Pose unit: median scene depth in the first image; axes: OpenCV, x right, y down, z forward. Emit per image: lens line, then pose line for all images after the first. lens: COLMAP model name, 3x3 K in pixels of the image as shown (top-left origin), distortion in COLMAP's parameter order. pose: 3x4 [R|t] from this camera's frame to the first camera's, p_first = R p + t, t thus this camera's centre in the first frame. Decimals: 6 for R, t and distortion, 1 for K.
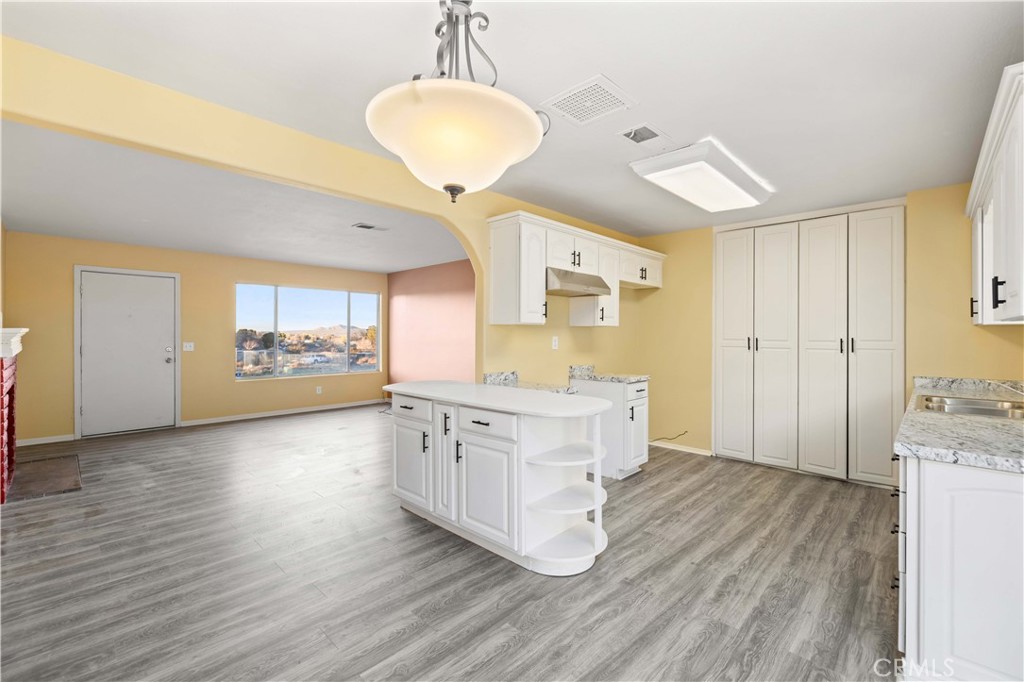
lens RADIAL K [[439.7, 0, 511.4], [0, 439.7, 332.9], [0, 0, 1]] dist [-0.000044, -0.000078]
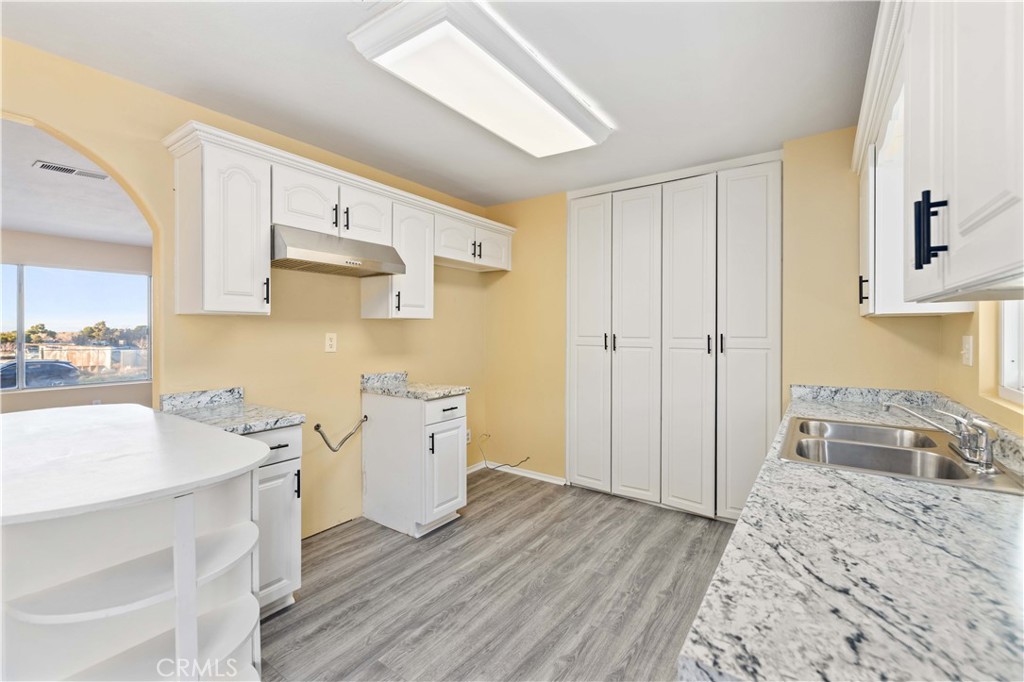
lens RADIAL K [[439.7, 0, 508.3], [0, 439.7, 332.4], [0, 0, 1]] dist [-0.000044, -0.000078]
pose [[0.989179, -0.002657, 0.146691, 0.316977], [0.001764, 0.999979, 0.006218, 0.003299], [-0.146705, -0.005892, 0.989163, 0.316900]]
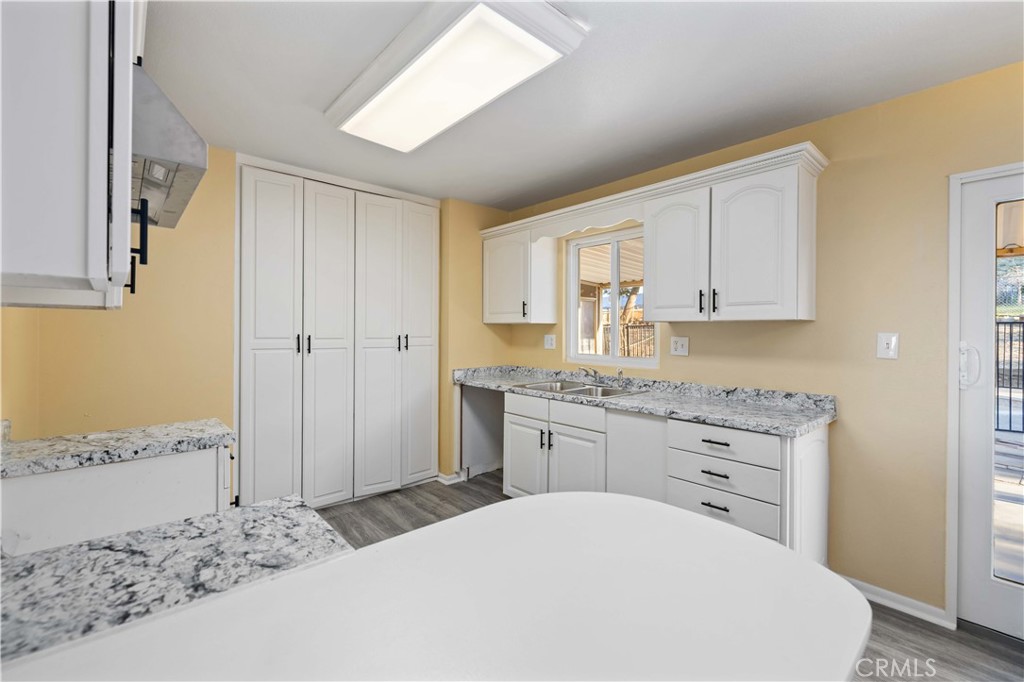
lens RADIAL K [[439.7, 0, 510.9], [0, 439.7, 333.7], [0, 0, 1]] dist [-0.000044, -0.000078]
pose [[0.086271, -0.007544, 0.996243, -0.146942], [-0.006912, 0.999943, 0.008170, 0.000716], [-0.996248, -0.007591, 0.086214, 0.750455]]
